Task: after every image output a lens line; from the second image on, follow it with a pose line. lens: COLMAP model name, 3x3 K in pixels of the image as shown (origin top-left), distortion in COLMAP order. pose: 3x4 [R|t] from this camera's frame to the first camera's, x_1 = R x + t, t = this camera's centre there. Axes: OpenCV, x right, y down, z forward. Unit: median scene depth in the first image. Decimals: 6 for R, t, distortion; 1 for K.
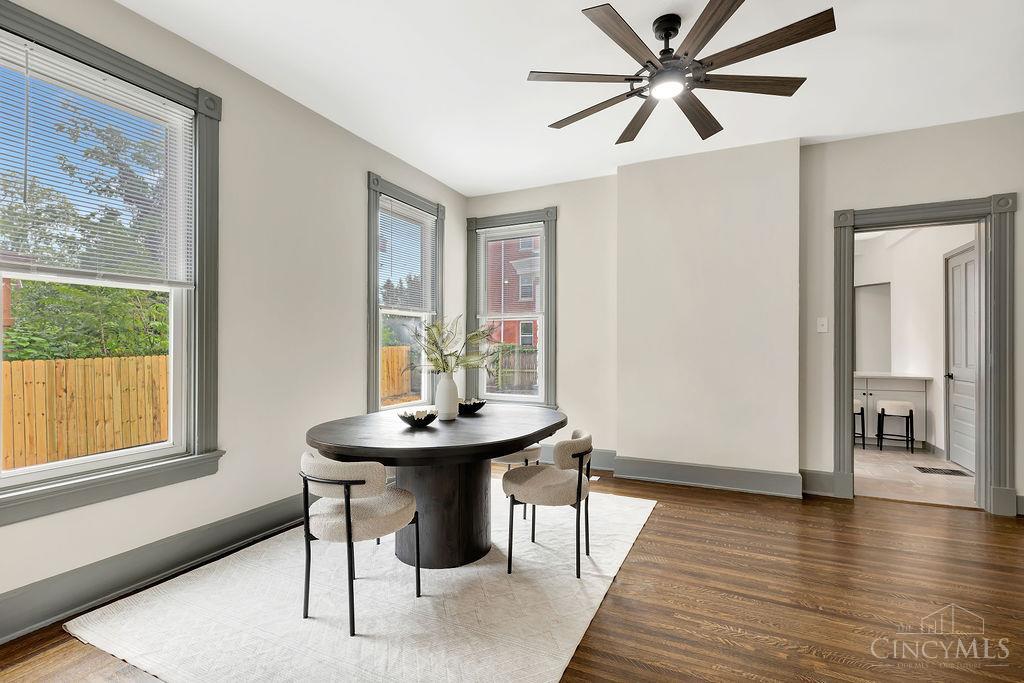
lens RADIAL K [[477.3, 0, 509.9], [0, 477.3, 345.7], [0, 0, 1]] dist [0.001119, -0.000113]
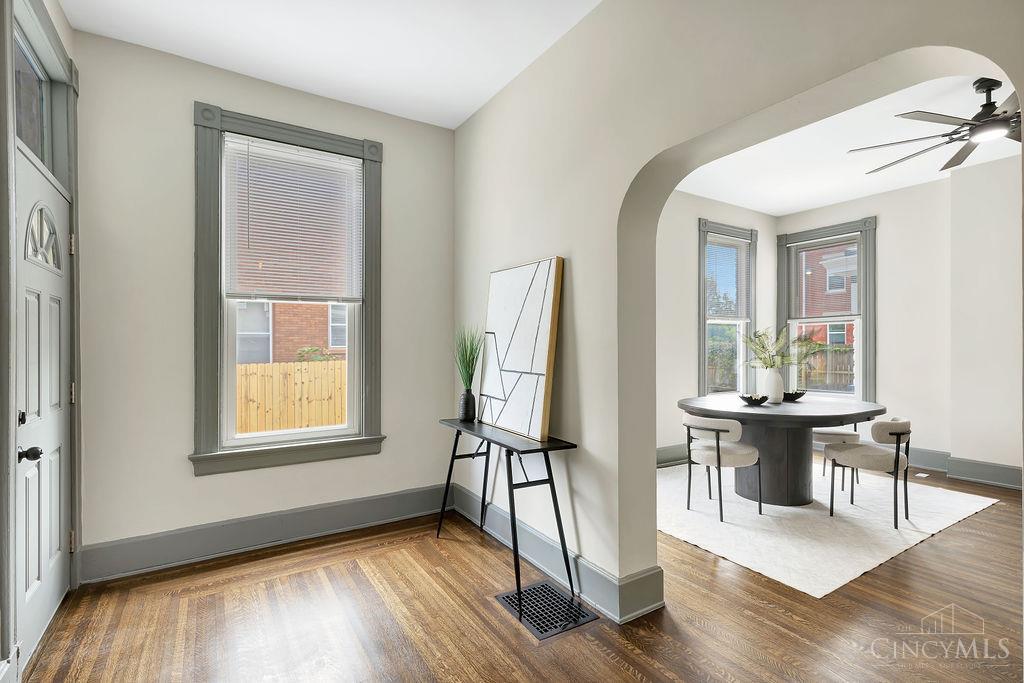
lens RADIAL K [[477.3, 0, 509.9], [0, 477.3, 345.7], [0, 0, 1]] dist [0.001119, -0.000113]
pose [[0.846855, -0.002121, -0.531820, -0.048279], [0.001840, 0.999998, -0.001058, -0.008071], [0.531821, -0.000083, 0.846857, -0.596826]]
